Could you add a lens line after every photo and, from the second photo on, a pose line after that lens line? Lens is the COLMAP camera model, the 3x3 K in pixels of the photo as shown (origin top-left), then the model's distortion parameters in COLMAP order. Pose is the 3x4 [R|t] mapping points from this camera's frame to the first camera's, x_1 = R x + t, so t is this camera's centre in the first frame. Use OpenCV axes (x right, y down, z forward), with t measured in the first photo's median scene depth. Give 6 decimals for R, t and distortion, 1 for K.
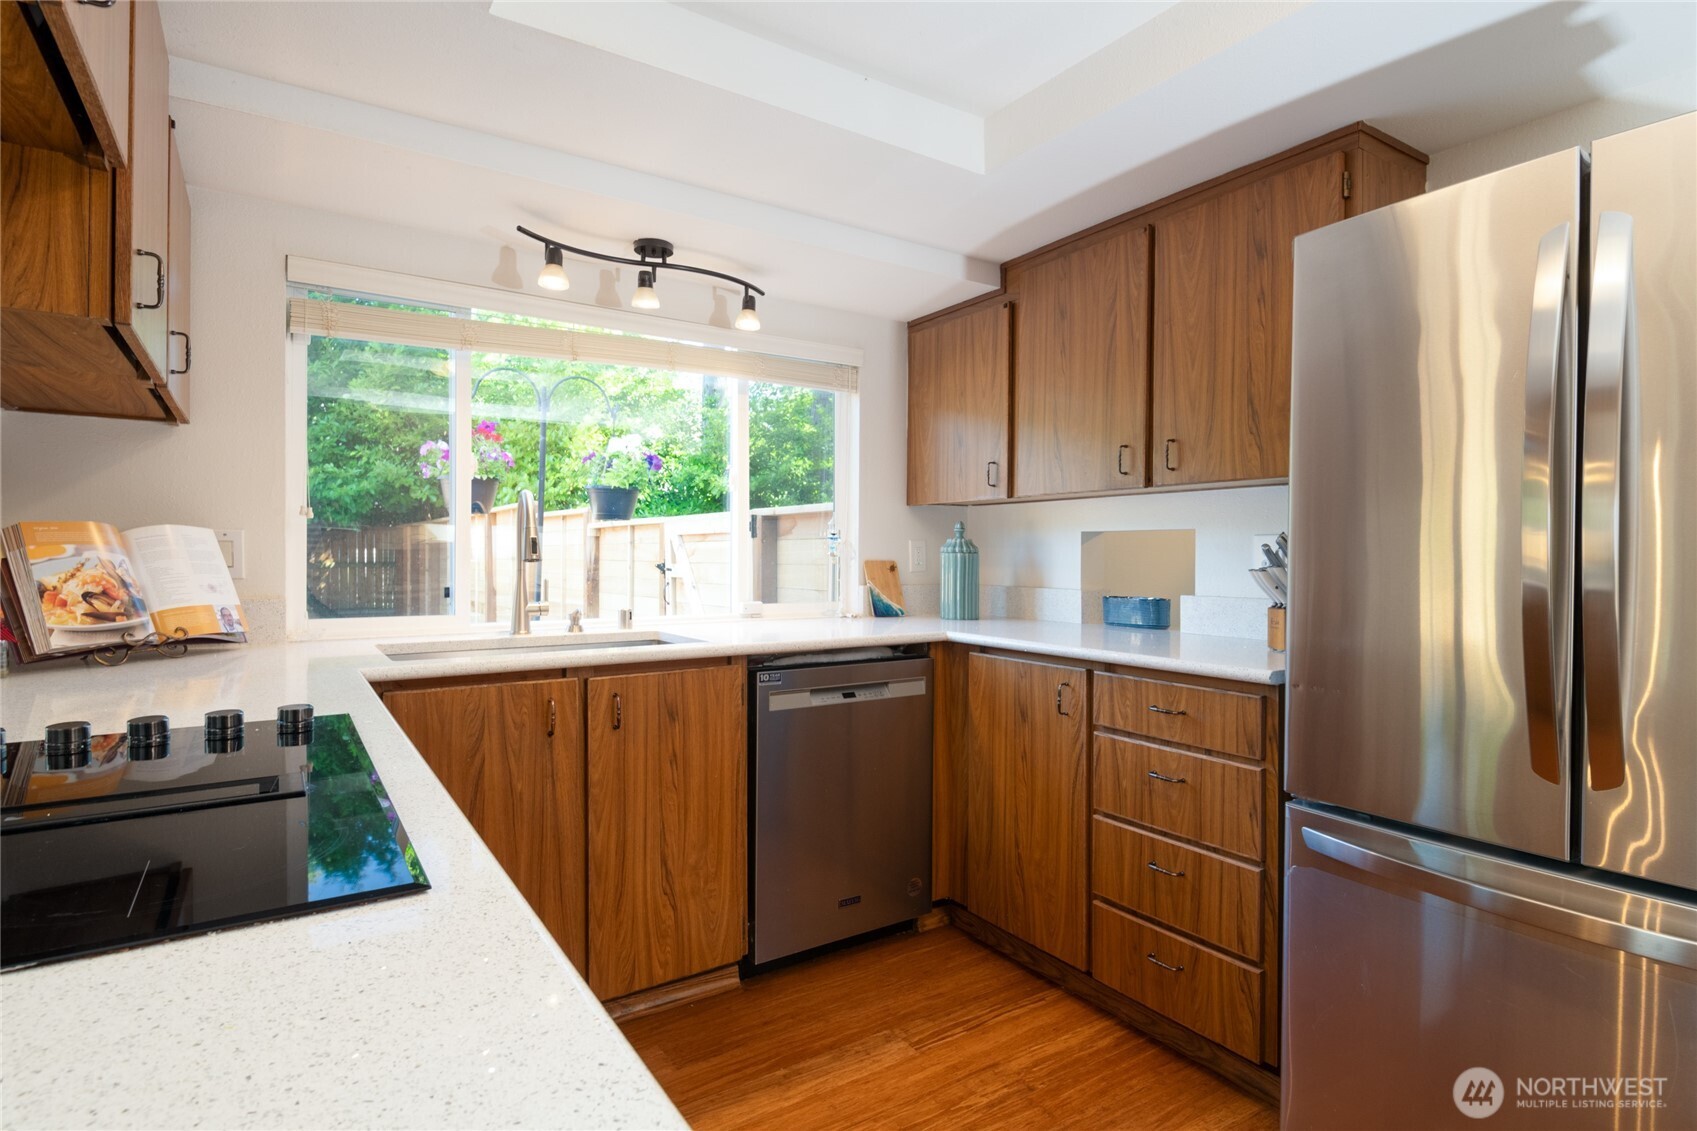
lens RADIAL K [[871.7, 0, 848.5], [0, 871.7, 565.5], [0, 0, 1]] dist [0.031051, -0.031834]
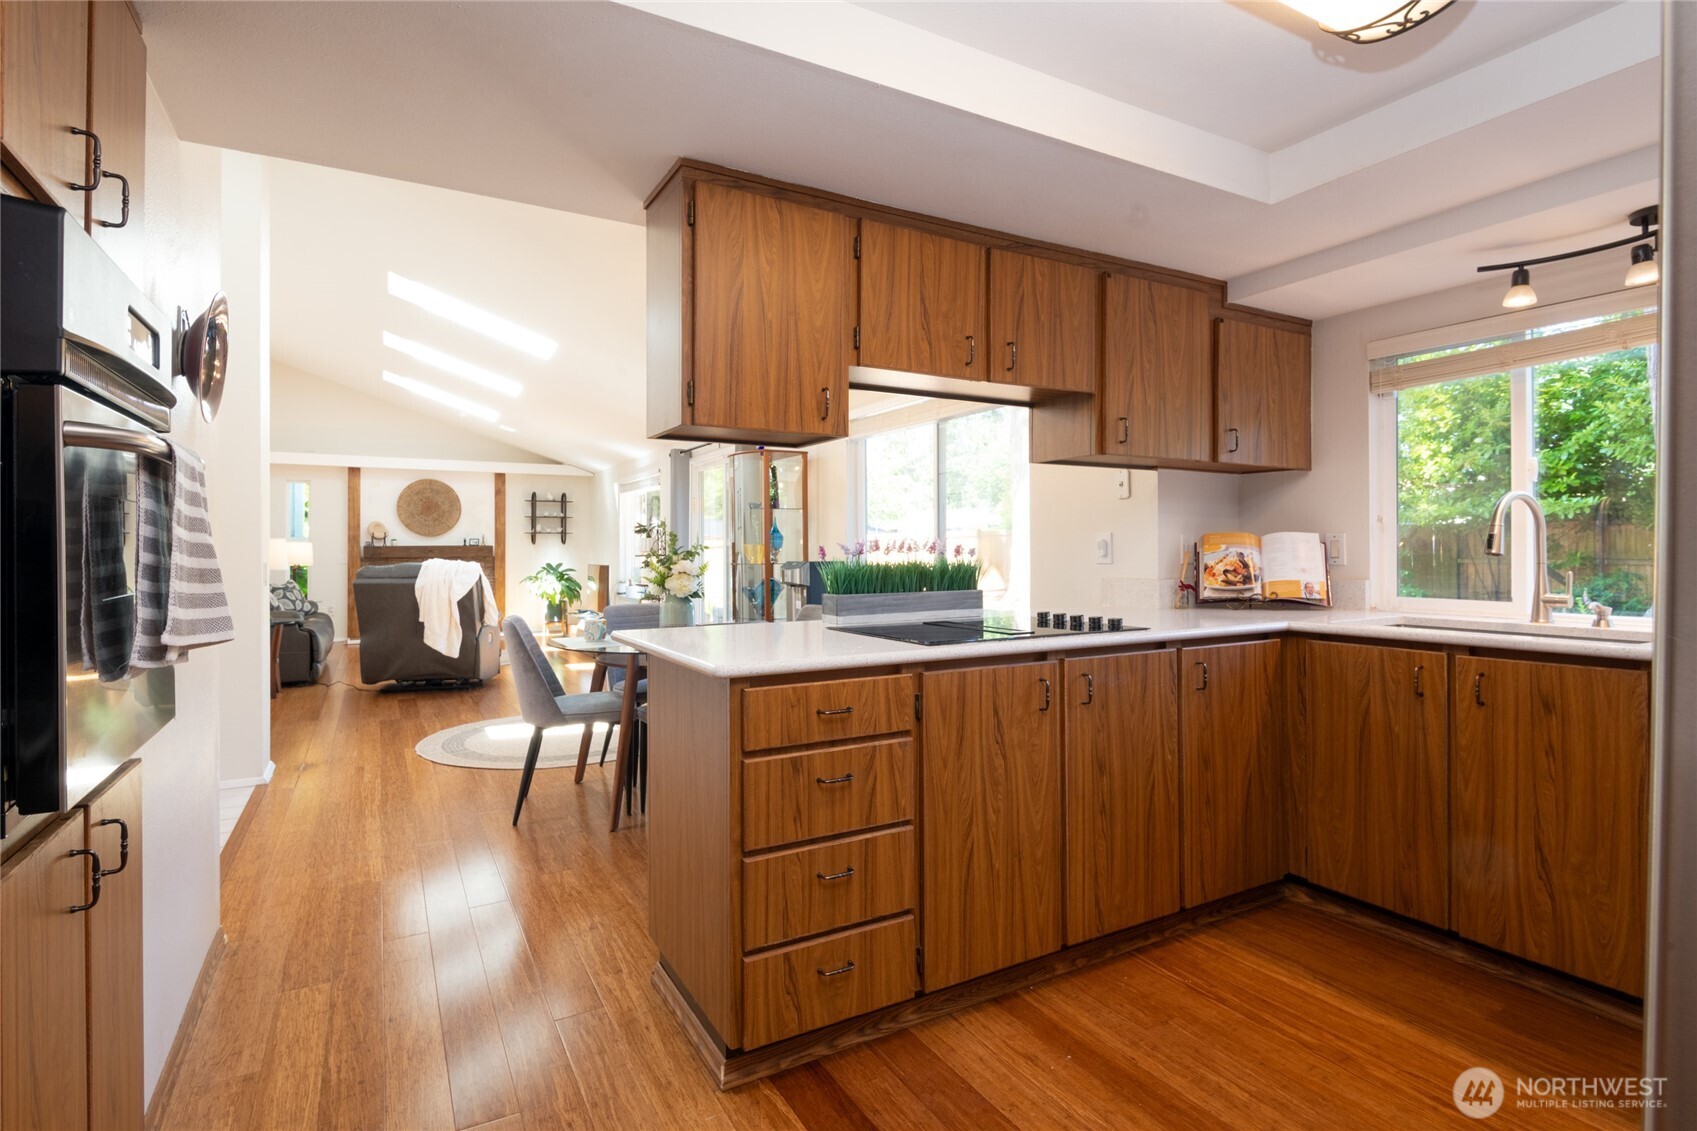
lens RADIAL K [[825.1, 0, 853.1], [0, 825.1, 551.6], [0, 0, 1]] dist [0.000669, -0.000179]
pose [[-0.065268, 0.002063, -0.997866, 0.778125], [-0.006330, 0.999977, 0.002482, -0.006403], [0.997848, 0.006478, -0.065253, 0.243533]]
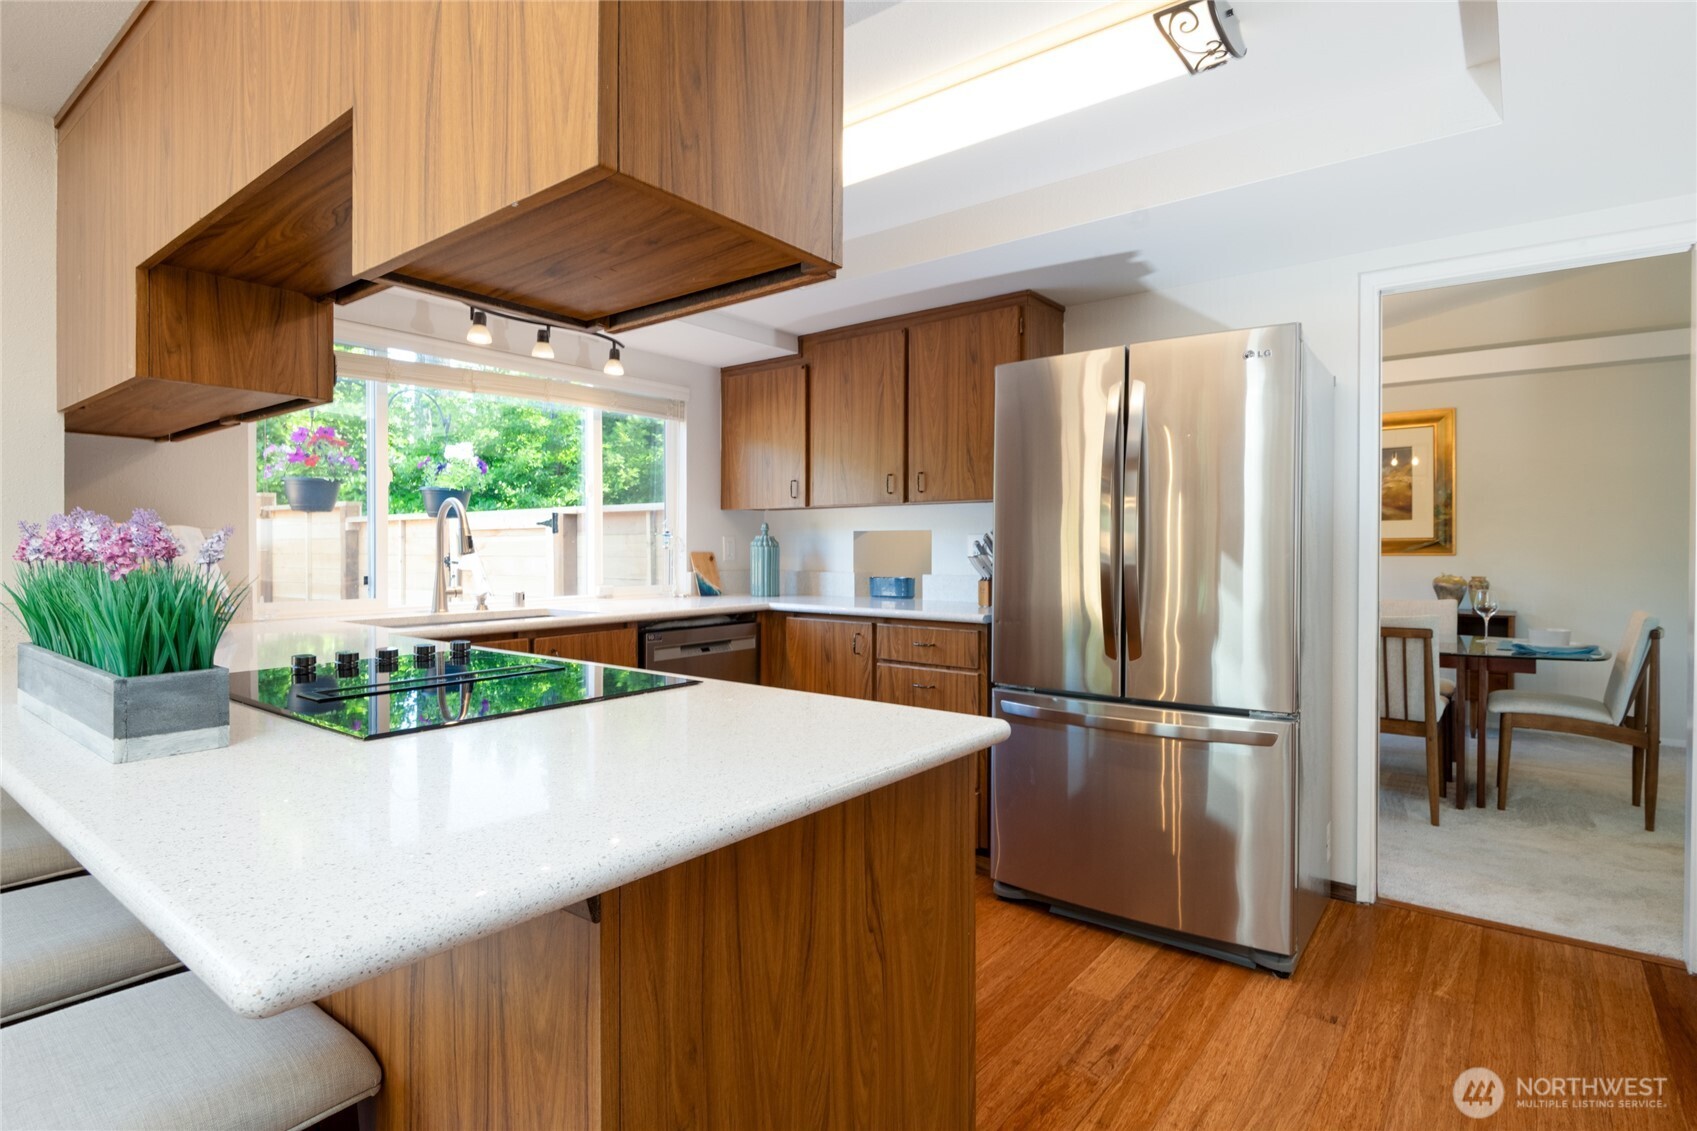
lens RADIAL K [[871.7, 0, 848.5], [0, 871.7, 565.5], [0, 0, 1]] dist [0.031051, -0.031834]
pose [[0.948929, -0.009516, 0.315348, -0.236747], [0.007003, 0.999934, 0.009100, 0.004682], [-0.315413, -0.006427, 0.948933, -0.414042]]
